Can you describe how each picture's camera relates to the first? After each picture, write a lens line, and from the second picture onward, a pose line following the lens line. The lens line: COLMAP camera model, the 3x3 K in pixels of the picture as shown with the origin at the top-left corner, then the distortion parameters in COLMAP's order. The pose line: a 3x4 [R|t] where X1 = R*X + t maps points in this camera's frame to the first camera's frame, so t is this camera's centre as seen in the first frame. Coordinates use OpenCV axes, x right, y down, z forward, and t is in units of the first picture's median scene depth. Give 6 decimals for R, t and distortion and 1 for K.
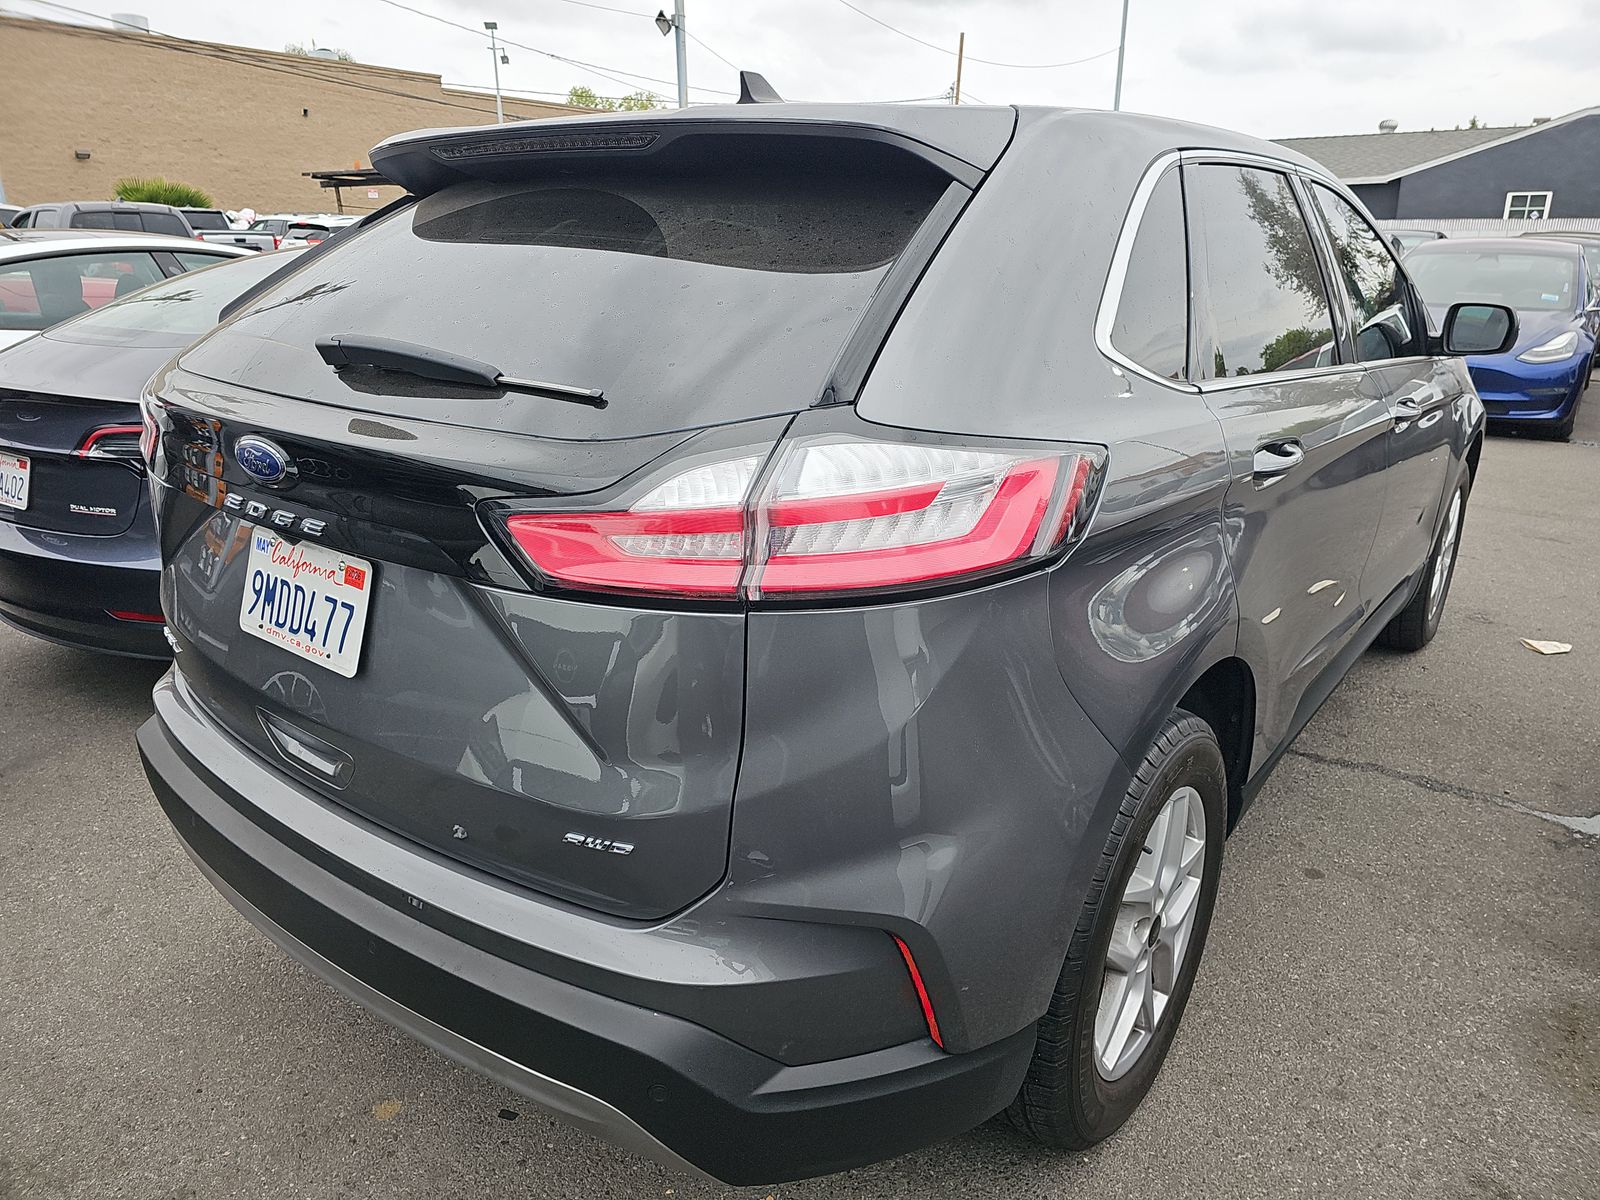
lens RADIAL K [[1065.7, 0, 819.4], [0, 1065.7, 582.4], [0, 0, 1]] dist [0.047850, -0.033693]
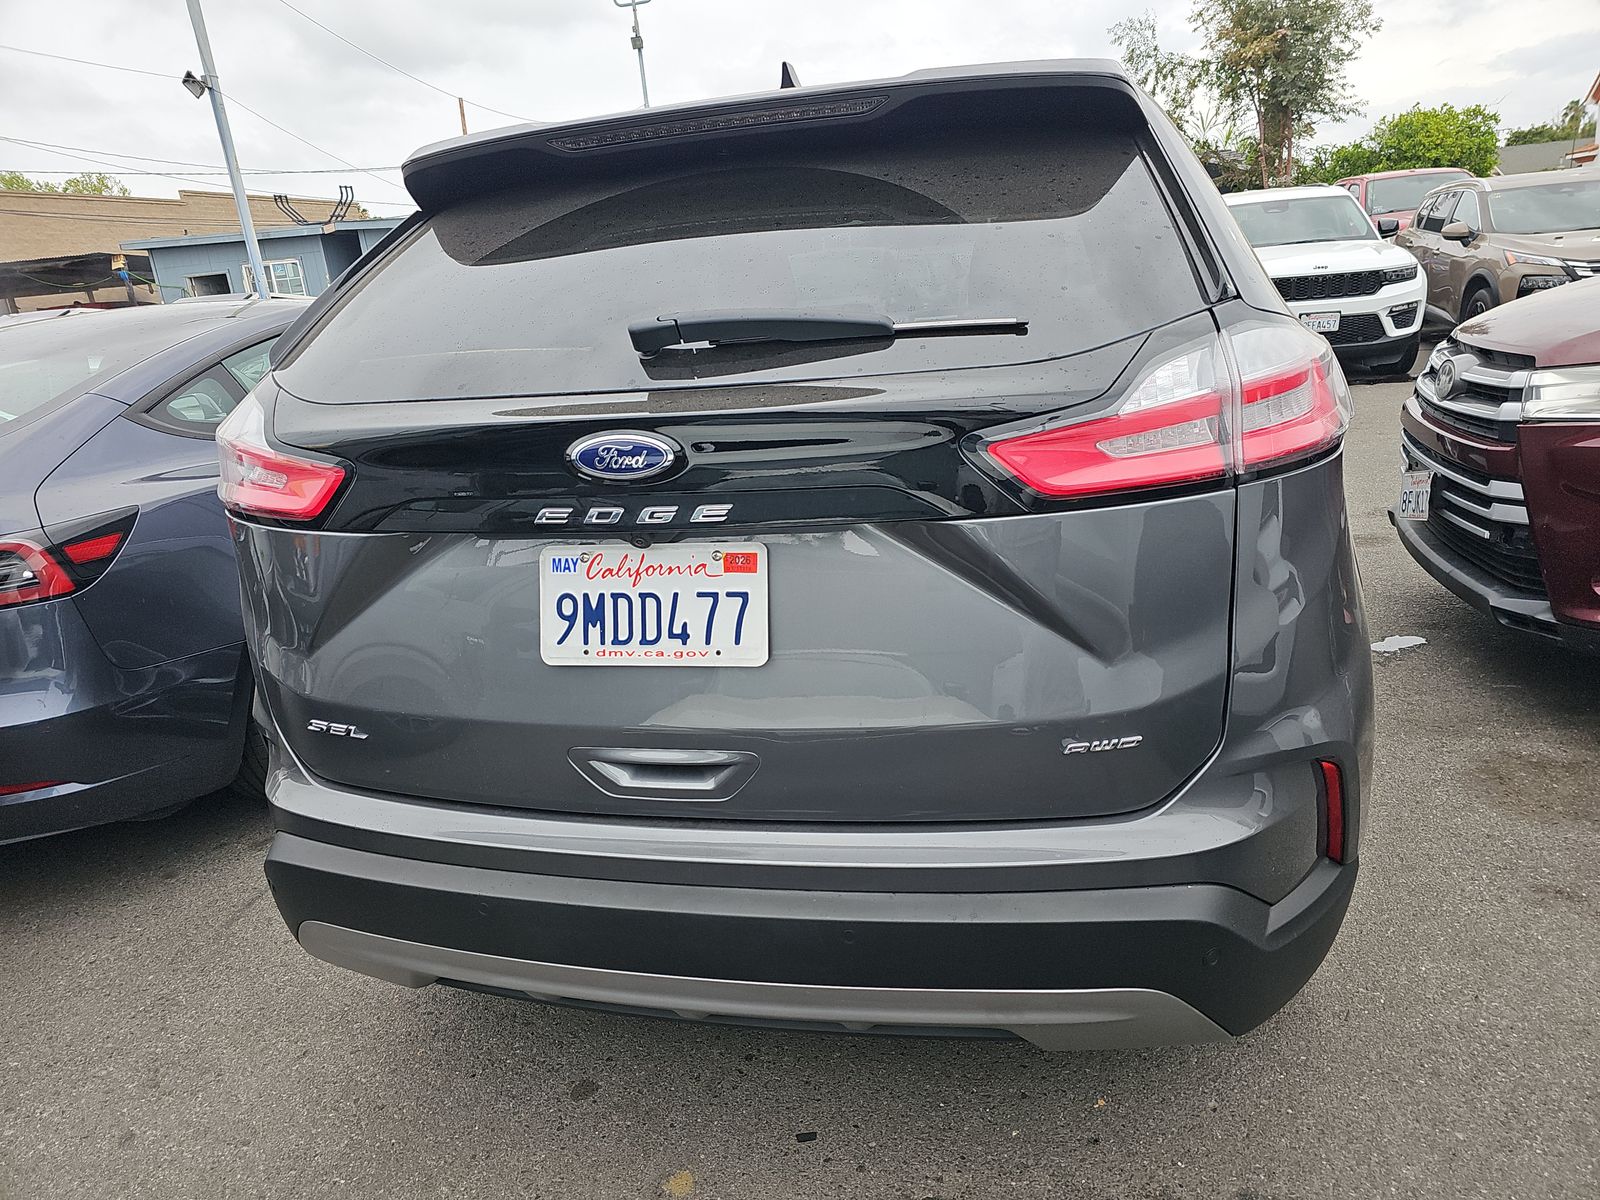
lens RADIAL K [[1065.7, 0, 786.4], [0, 1065.7, 589.1], [0, 0, 1]] dist [0.047850, -0.033693]
pose [[0.913088, -0.196348, 0.357376, -0.696170], [0.212340, 0.977180, -0.005646, 0.030482], [-0.348112, 0.081040, 0.933943, 0.103725]]
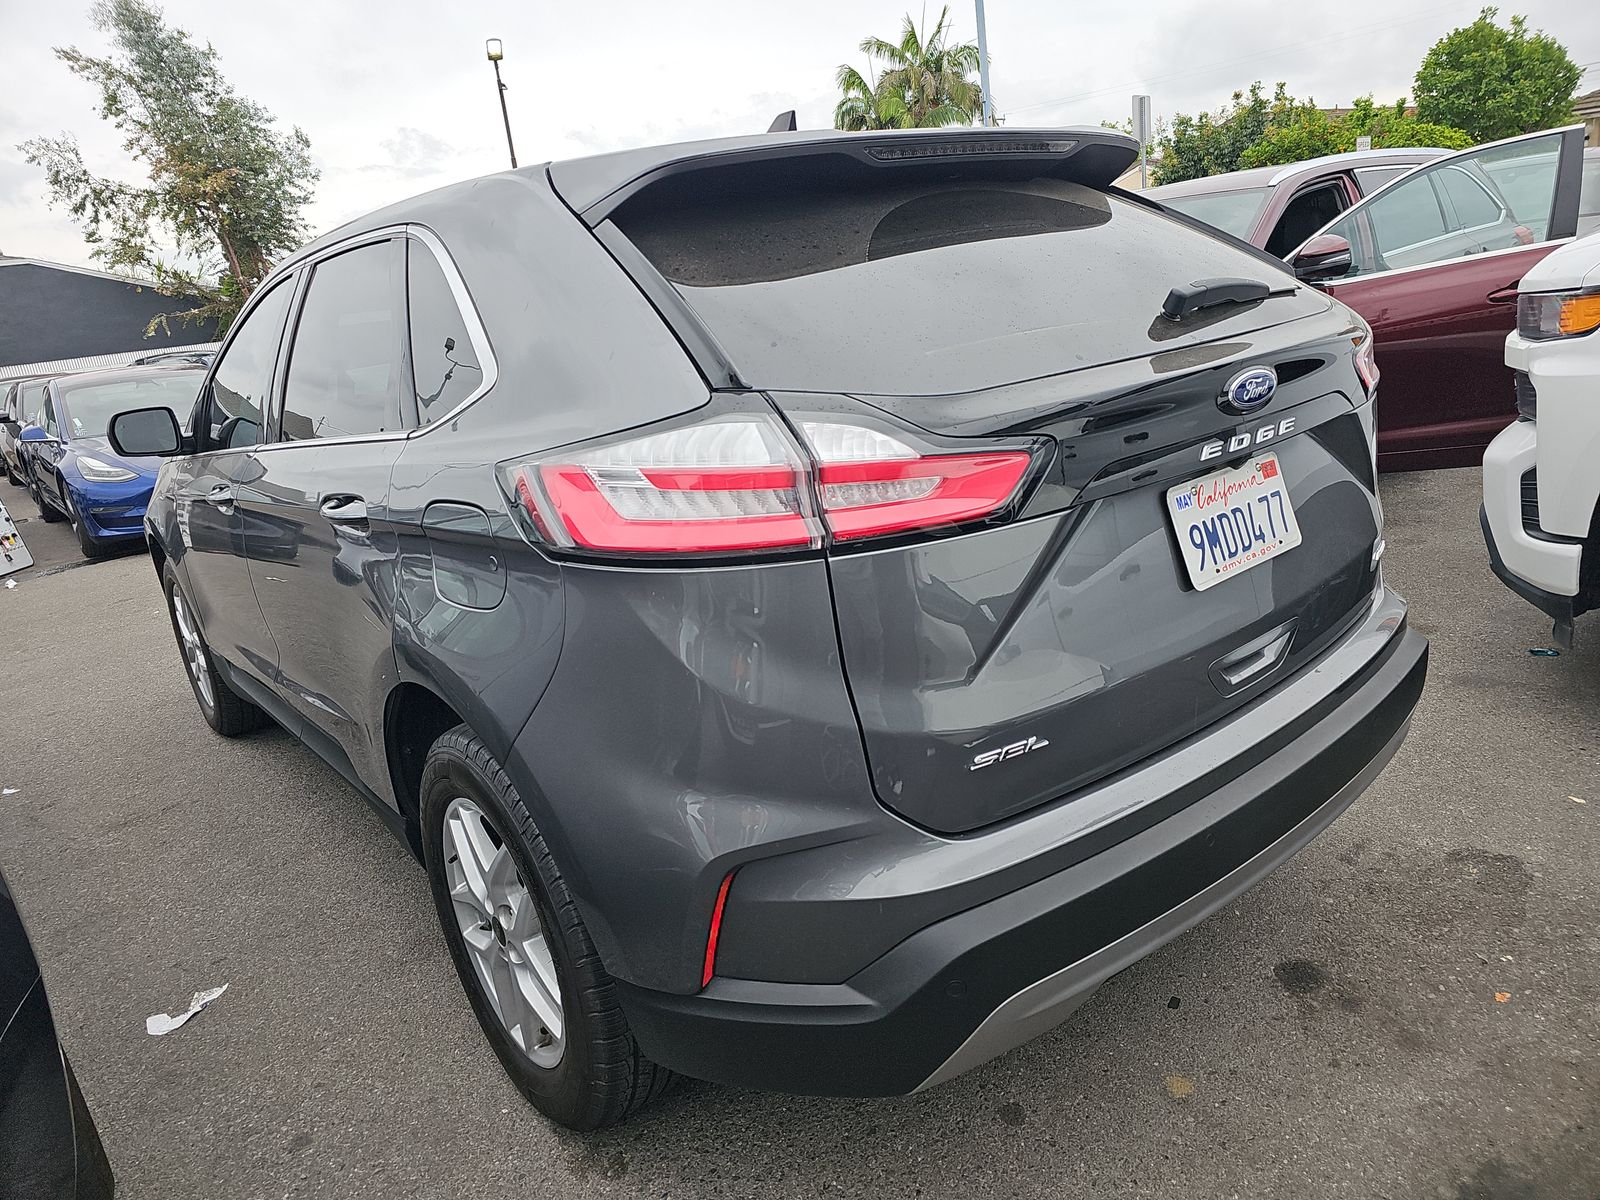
lens RADIAL K [[1065.7, 0, 819.9], [0, 1065.7, 578.0], [0, 0, 1]] dist [0.047850, -0.033693]
pose [[0.211476, -0.287438, 0.934161, -1.609454], [0.417034, 0.890943, 0.179732, -0.305958], [-0.883946, 0.351568, 0.308284, 1.055469]]
